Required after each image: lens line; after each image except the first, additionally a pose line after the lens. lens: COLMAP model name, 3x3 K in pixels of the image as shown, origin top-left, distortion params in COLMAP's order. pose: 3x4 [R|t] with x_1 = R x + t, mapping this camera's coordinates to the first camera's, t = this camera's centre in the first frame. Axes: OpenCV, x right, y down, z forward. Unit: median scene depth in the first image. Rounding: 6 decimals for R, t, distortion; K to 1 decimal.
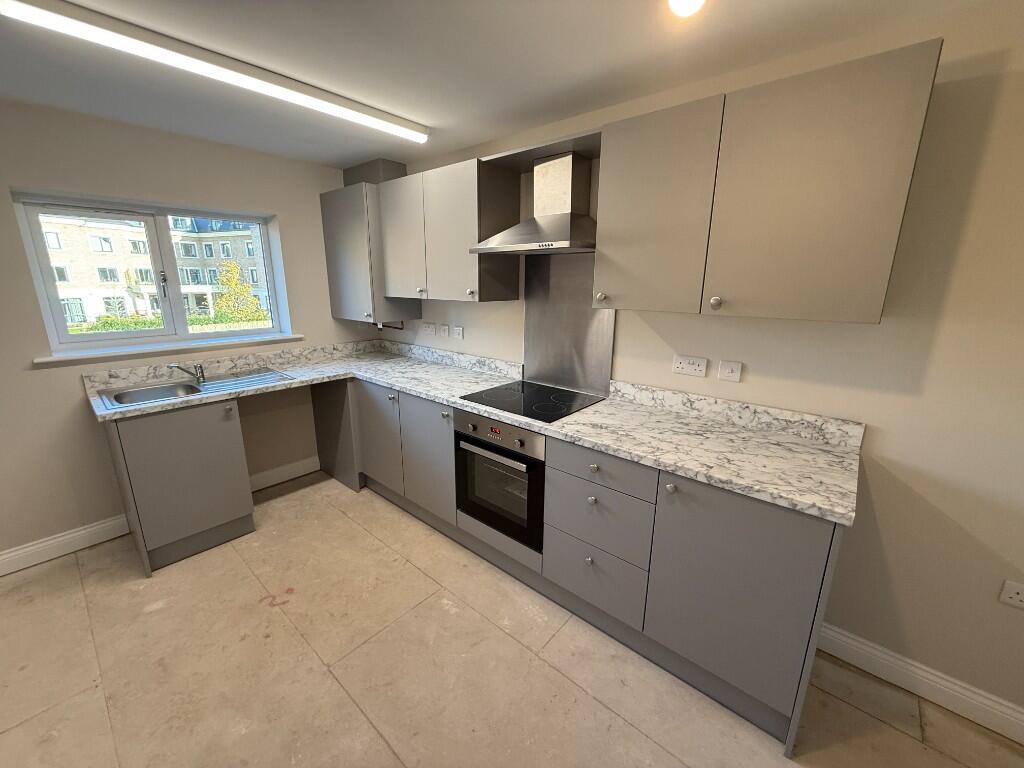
lens RADIAL K [[410.8, 0, 512.3], [0, 410.8, 382.8], [0, 0, 1]] dist [-0.004425, -0.000351]
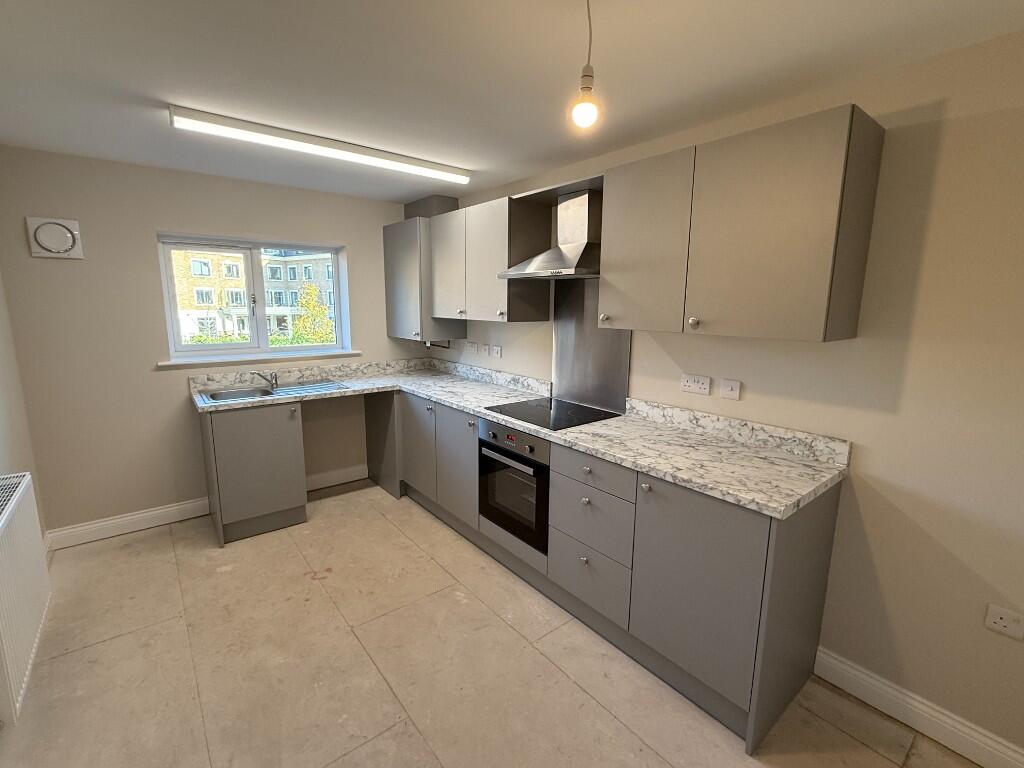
lens RADIAL K [[460.3, 0, 512.0], [0, 460.3, 382.8], [0, 0, 1]] dist [-0.009972, -0.000333]
pose [[0.984026, 0.033585, -0.174828, 0.171529], [-0.046373, 0.996498, -0.069581, 0.055723], [0.171879, 0.076577, 0.982137, -0.215956]]
